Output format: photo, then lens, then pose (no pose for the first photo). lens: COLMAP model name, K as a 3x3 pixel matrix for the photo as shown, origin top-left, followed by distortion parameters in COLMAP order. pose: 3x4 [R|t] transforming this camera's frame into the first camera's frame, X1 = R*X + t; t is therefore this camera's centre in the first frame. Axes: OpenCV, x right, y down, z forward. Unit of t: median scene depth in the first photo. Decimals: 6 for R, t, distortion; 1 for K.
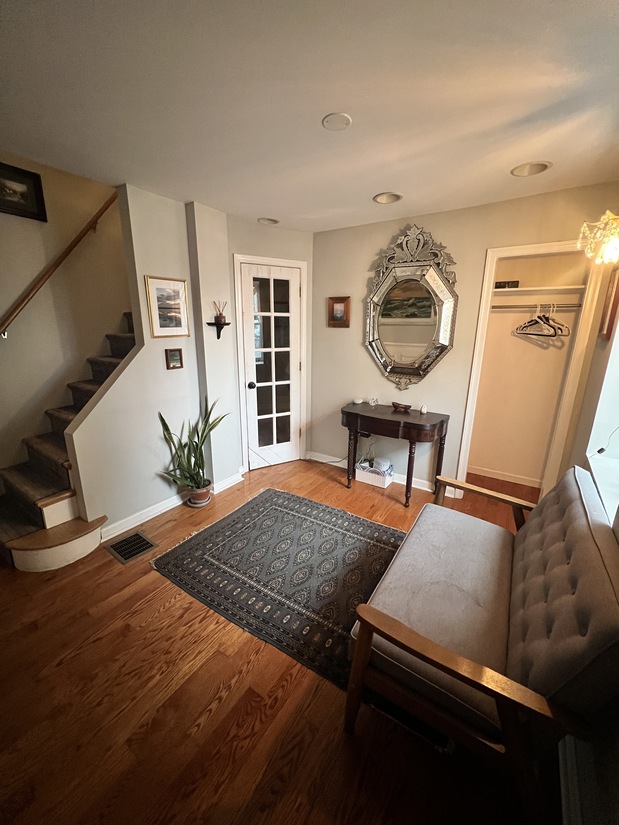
lens RADIAL K [[332.8, 0, 310.4], [0, 332.8, 412.0], [0, 0, 1]] dist [0.000198, 0.000033]
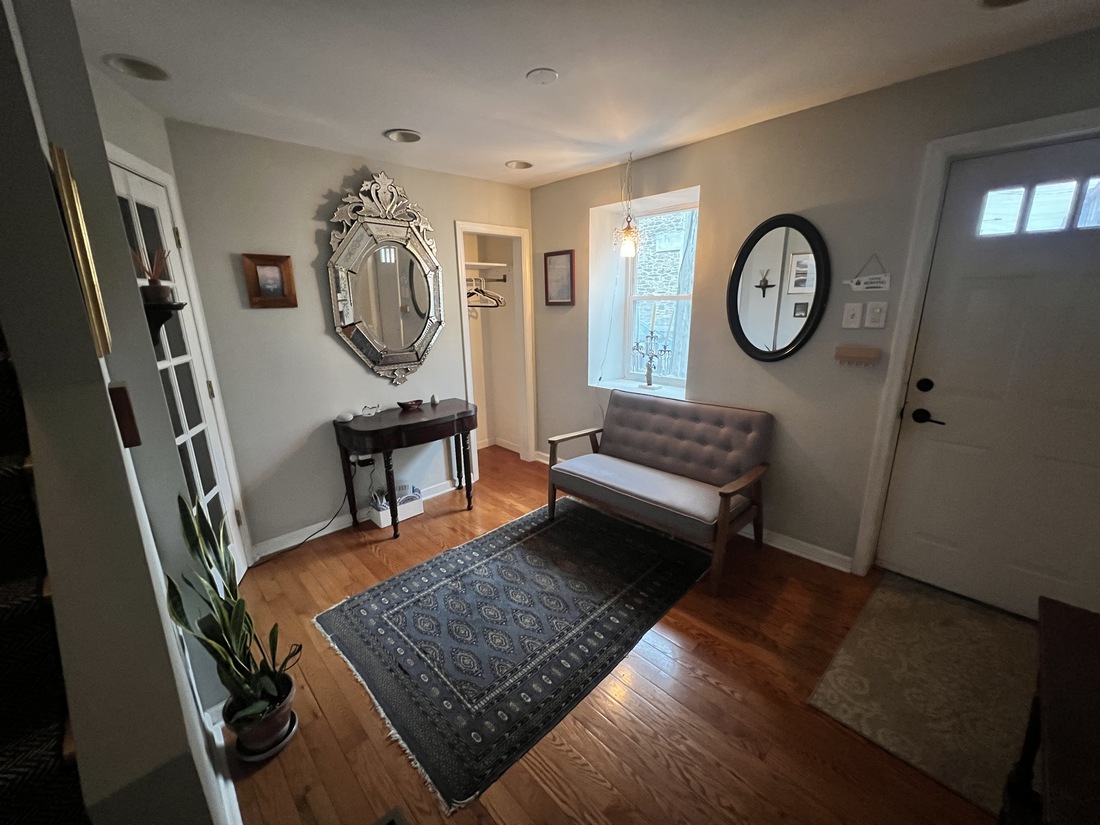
lens RADIAL K [[443.1, 0, 551.0], [0, 443.1, 411.3], [0, 0, 1]] dist [-0.004004, 0.000495]
pose [[0.210859, -0.255191, 0.943618, -0.671498], [0.278242, 0.941060, 0.192324, -0.113456], [-0.937080, 0.222001, 0.269436, 0.438000]]
